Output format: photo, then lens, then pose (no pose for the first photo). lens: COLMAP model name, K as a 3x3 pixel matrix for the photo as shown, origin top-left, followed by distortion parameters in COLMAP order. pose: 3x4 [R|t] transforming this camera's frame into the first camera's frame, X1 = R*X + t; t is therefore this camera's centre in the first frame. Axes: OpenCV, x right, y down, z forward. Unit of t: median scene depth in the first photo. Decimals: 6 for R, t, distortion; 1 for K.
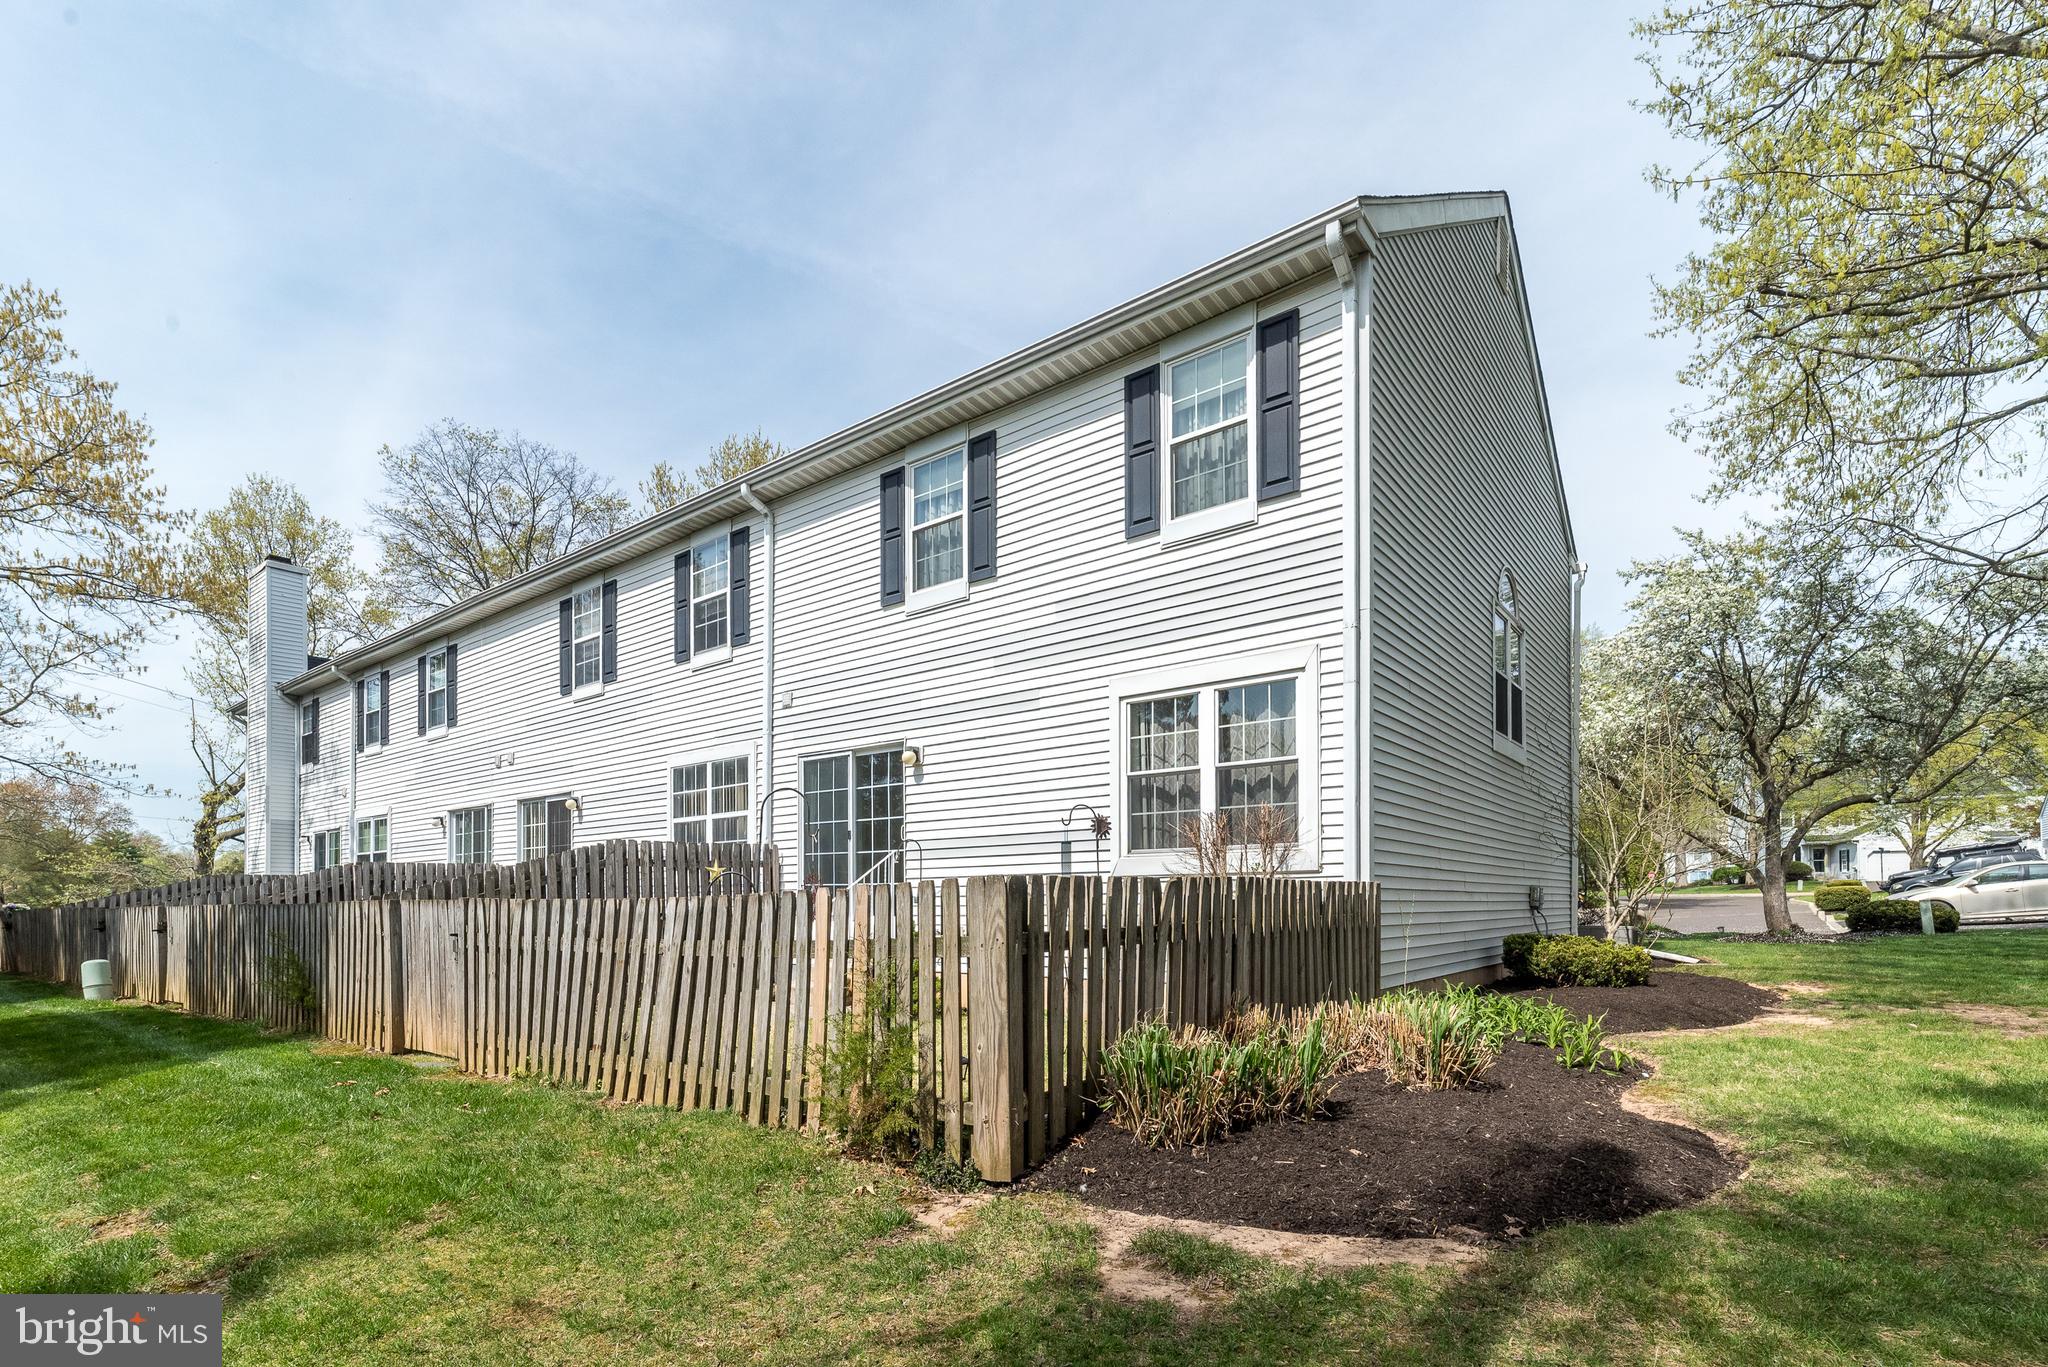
lens RADIAL K [[892.1, 0, 1024.0], [0, 892.1, 683.5], [0, 0, 1]] dist [0.000325, 0.000186]
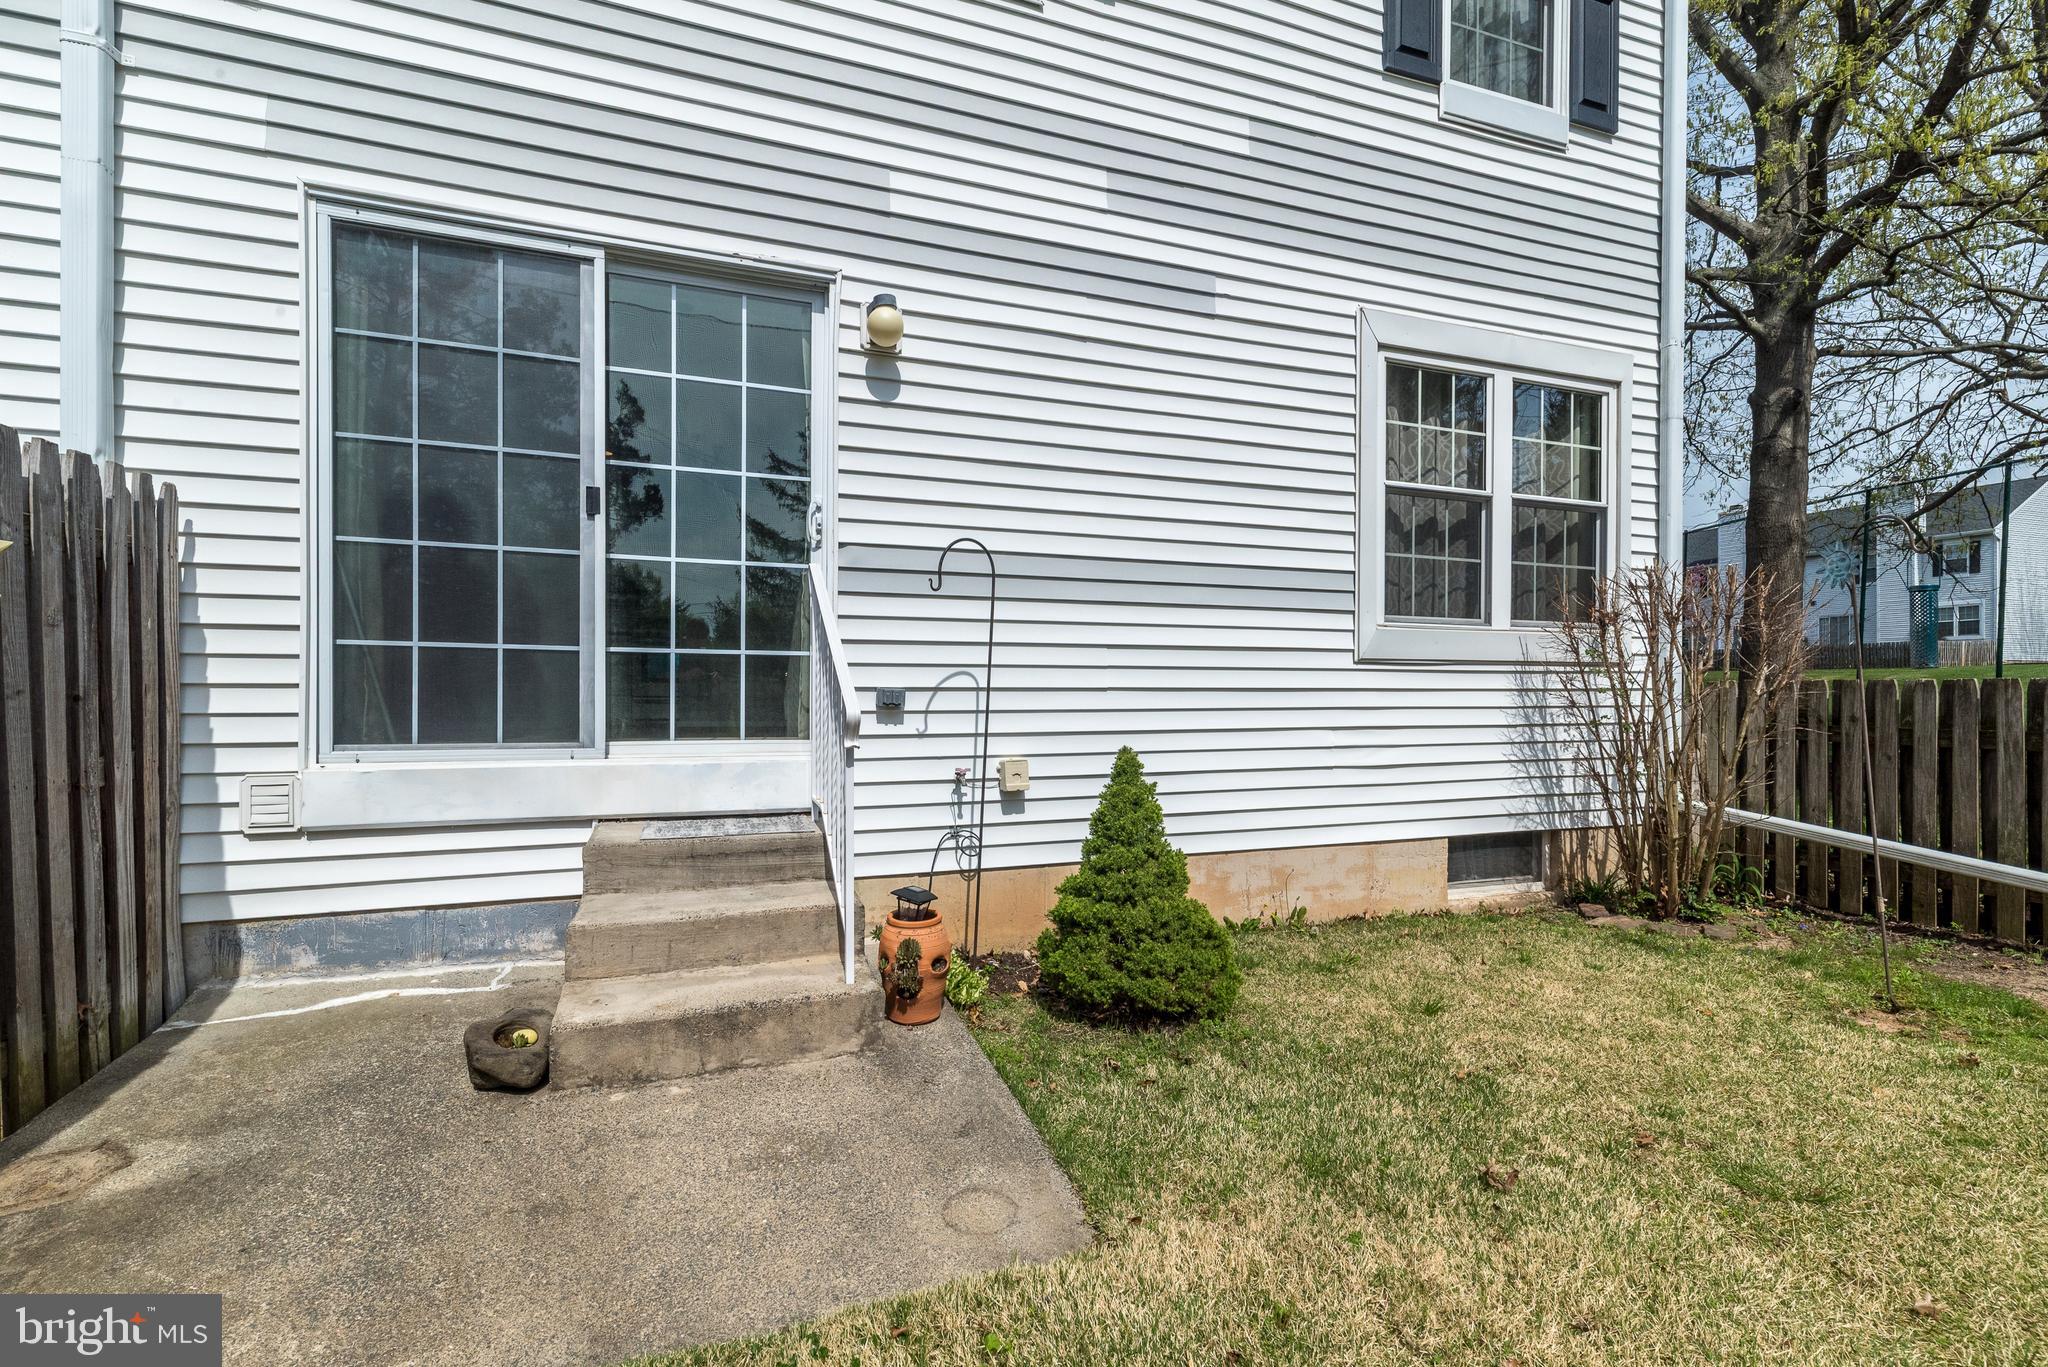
lens RADIAL K [[892.1, 0, 1024.0], [0, 892.1, 683.5], [0, 0, 1]] dist [0.000325, 0.000186]
pose [[0.563440, 0.063844, 0.823687, -0.429643], [-0.182779, 0.981936, 0.048919, 0.220481], [-0.805684, -0.178116, 0.564931, 0.780663]]
